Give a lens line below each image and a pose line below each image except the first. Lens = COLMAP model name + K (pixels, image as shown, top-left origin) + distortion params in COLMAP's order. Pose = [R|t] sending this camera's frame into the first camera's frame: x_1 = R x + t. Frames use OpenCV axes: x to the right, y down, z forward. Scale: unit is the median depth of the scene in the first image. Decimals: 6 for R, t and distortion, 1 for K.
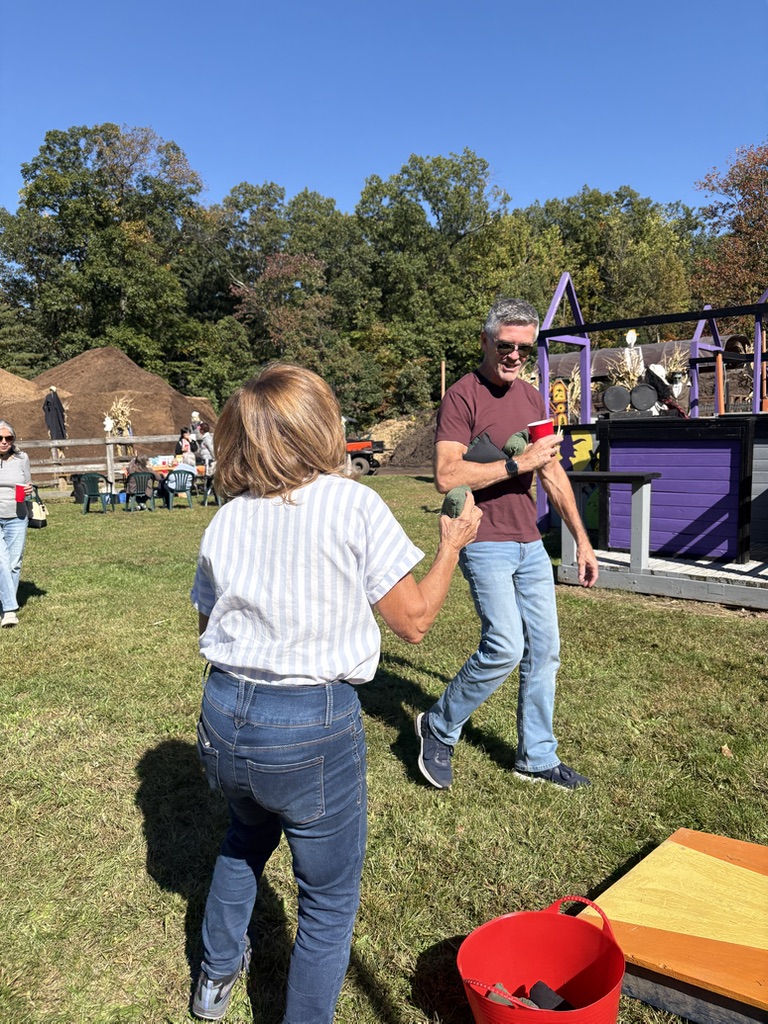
lens RADIAL K [[769.6, 0, 384.0], [0, 769.6, 512.0], [0, 0, 1]] dist [0.009134, -0.028266]
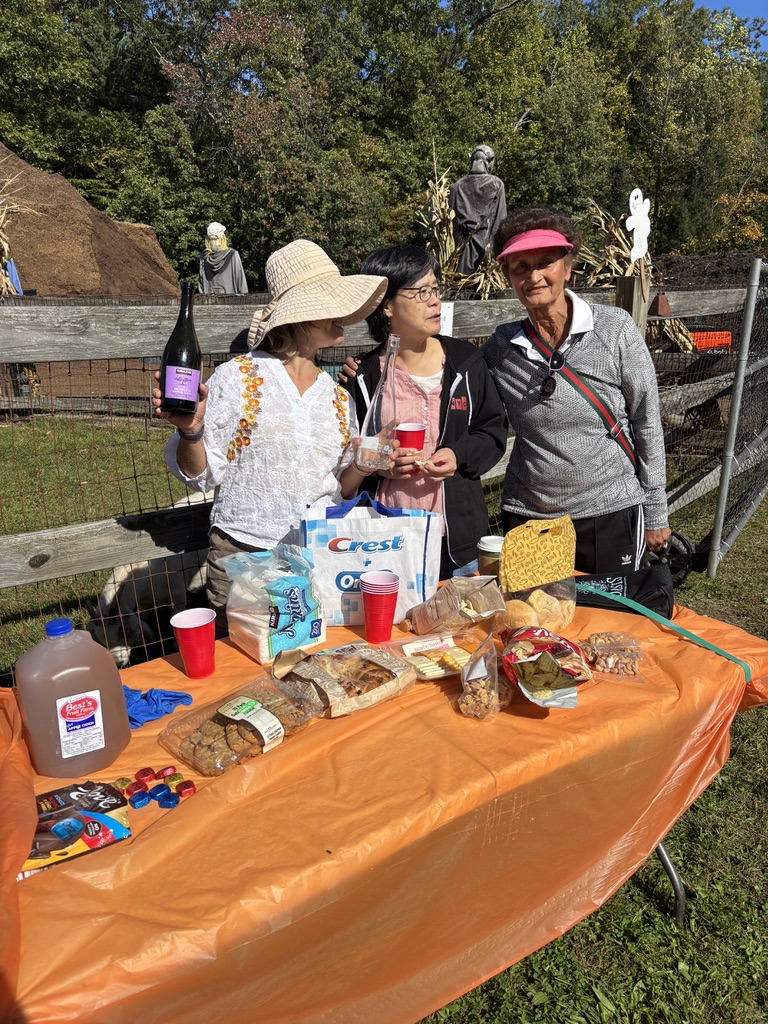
lens RADIAL K [[765.0, 0, 384.0], [0, 765.0, 512.0], [0, 0, 1]] dist [0.015773, -0.011109]
pose [[0.993092, 0.006504, 0.117159, -0.080365], [-0.026777, 0.984679, 0.172309, -0.025393], [-0.114243, -0.174256, 0.978051, 0.246931]]
